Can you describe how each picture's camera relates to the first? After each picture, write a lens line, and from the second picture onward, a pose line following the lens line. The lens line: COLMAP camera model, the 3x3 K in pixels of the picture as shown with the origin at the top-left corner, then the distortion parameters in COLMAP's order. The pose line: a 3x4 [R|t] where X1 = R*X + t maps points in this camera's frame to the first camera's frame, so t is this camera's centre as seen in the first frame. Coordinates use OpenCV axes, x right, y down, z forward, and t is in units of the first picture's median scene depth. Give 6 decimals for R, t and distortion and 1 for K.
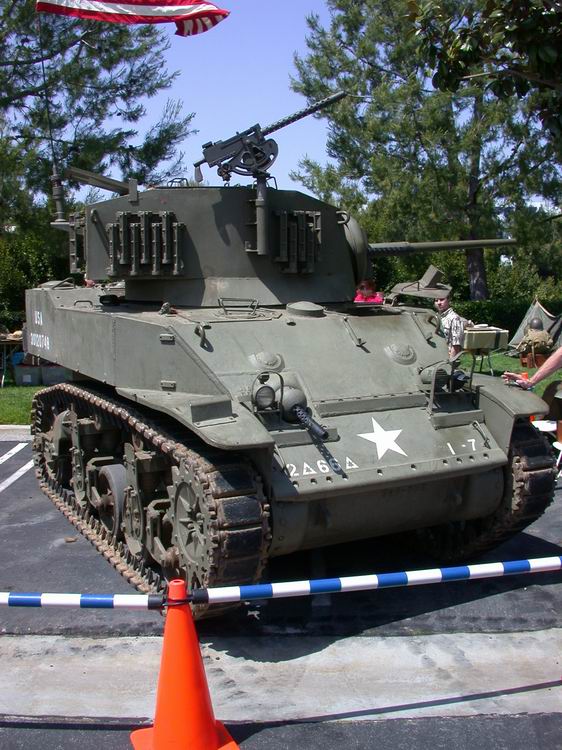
lens RADIAL K [[870.5, 0, 281.0], [0, 870.5, 375.0], [0, 0, 1]] dist [-0.183722, 0.051982]
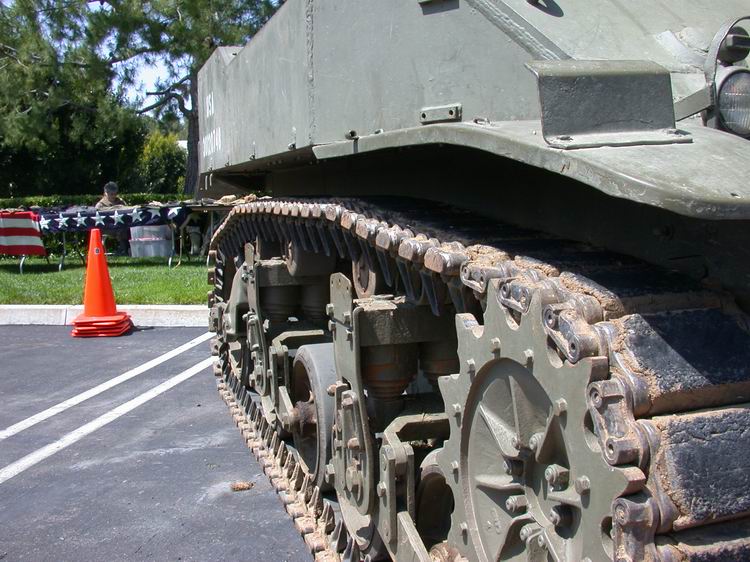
lens RADIAL K [[870.5, 0, 375.0], [0, 870.5, 281.0], [0, 0, 1]] dist [-0.183722, 0.051982]
pose [[0.984717, 0.008185, -0.173970, -0.090766], [-0.010044, 0.999901, -0.009808, 0.088065], [0.173873, 0.011405, 0.984702, 0.613985]]
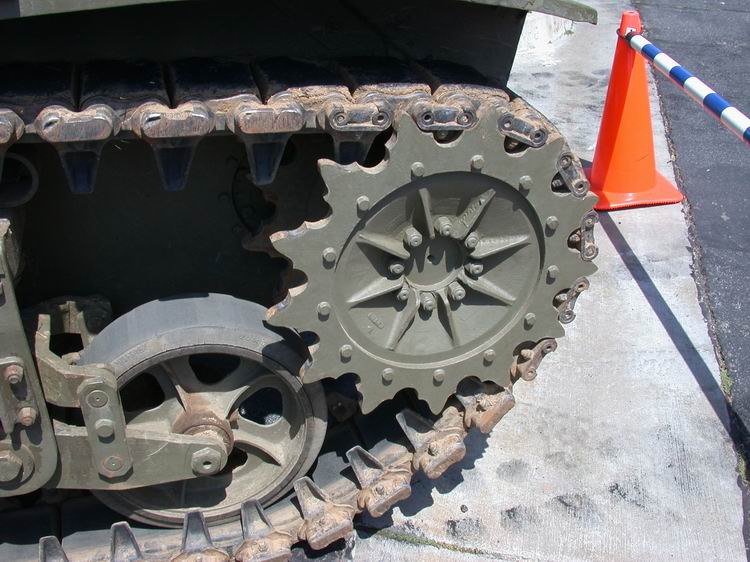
lens RADIAL K [[870.5, 0, 375.0], [0, 870.5, 281.0], [0, 0, 1]] dist [-0.183722, 0.051982]
pose [[0.200528, -0.502047, 0.841271, -0.365174], [0.117010, 0.864840, 0.488222, -0.006074], [-0.972675, 0.000535, 0.232169, 0.829781]]
